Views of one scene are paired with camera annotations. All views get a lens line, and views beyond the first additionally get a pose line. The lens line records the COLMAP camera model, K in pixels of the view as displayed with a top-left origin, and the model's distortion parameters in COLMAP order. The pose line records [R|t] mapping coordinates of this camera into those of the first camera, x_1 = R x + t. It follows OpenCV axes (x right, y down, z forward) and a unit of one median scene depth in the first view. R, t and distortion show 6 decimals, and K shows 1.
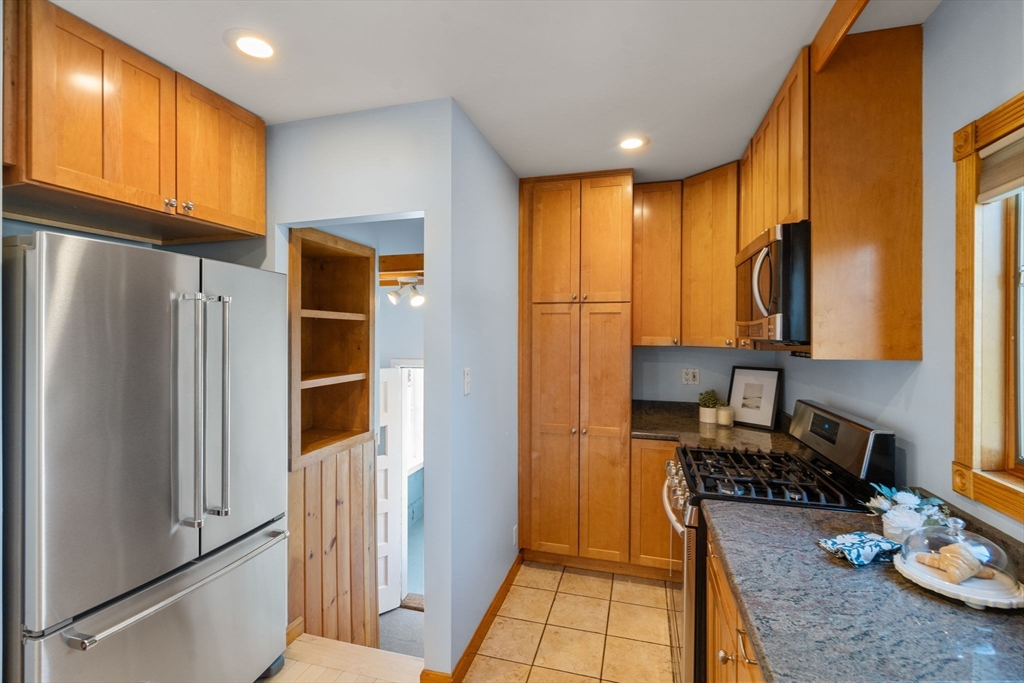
lens RADIAL K [[463.2, 0, 508.6], [0, 463.2, 336.6], [0, 0, 1]] dist [-0.007305, 0.003454]
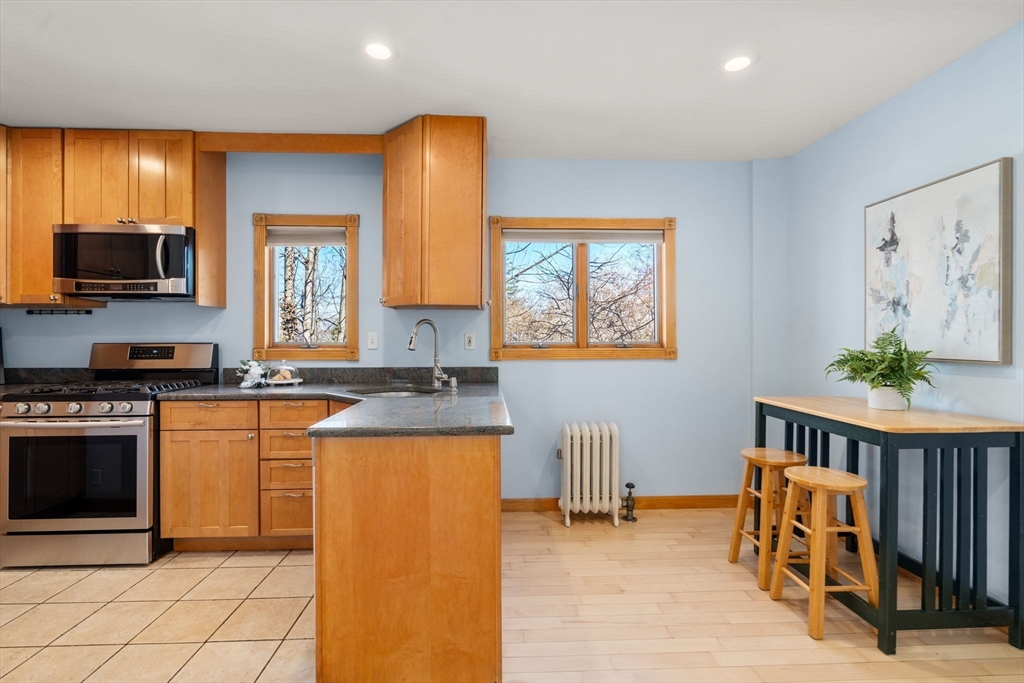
lens RADIAL K [[463.2, 0, 504.8], [0, 463.2, 338.7], [0, 0, 1]] dist [-0.007305, 0.003454]
pose [[-0.318259, 0.001175, 0.948003, -1.325235], [0.005994, 0.999982, 0.000773, 0.169692], [-0.947985, 0.005928, -0.318261, 0.390614]]
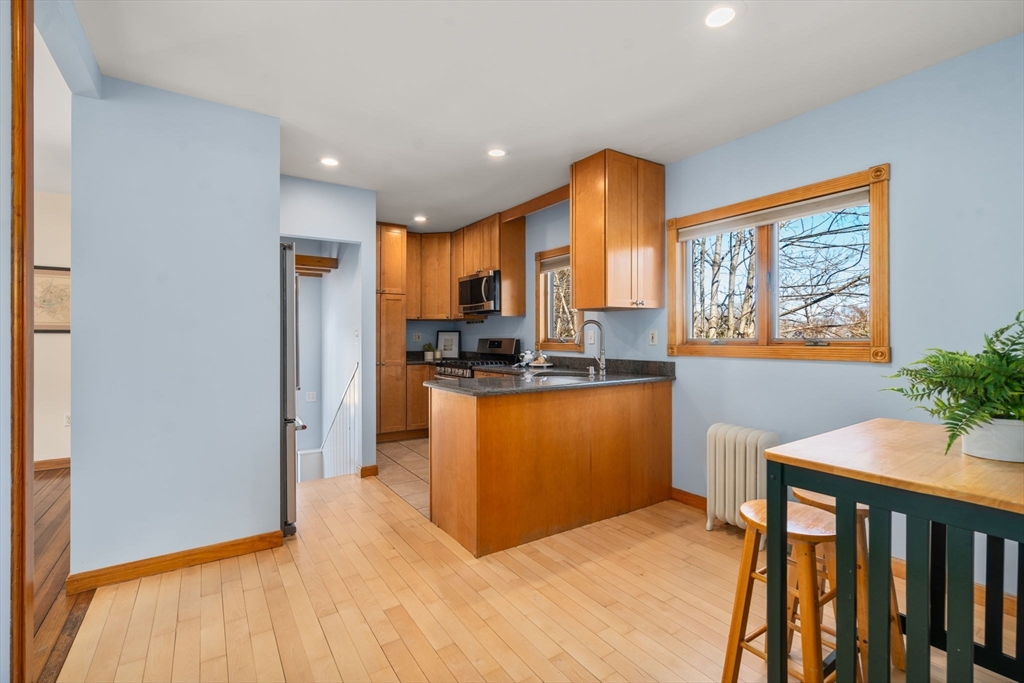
lens RADIAL K [[463.2, 0, 507.6], [0, 463.2, 340.2], [0, 0, 1]] dist [-0.007305, 0.003454]
pose [[0.649978, -0.005841, 0.759931, -1.491268], [0.006376, 0.999977, 0.002233, 0.183411], [-0.759927, 0.003394, 0.650000, -0.924459]]
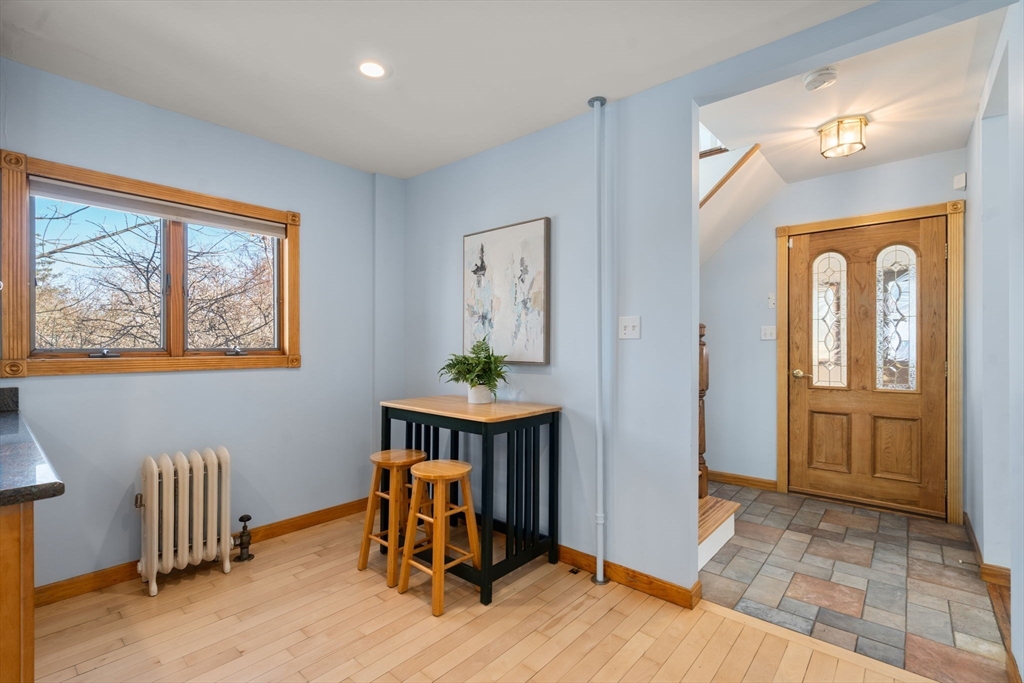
lens RADIAL K [[463.2, 0, 508.7], [0, 463.2, 345.8], [0, 0, 1]] dist [-0.007305, 0.003454]
pose [[-0.906336, -0.003389, 0.422544, -1.203713], [-0.001363, 0.999986, 0.005098, 0.168911], [-0.422556, 0.004045, -0.906328, 0.369267]]
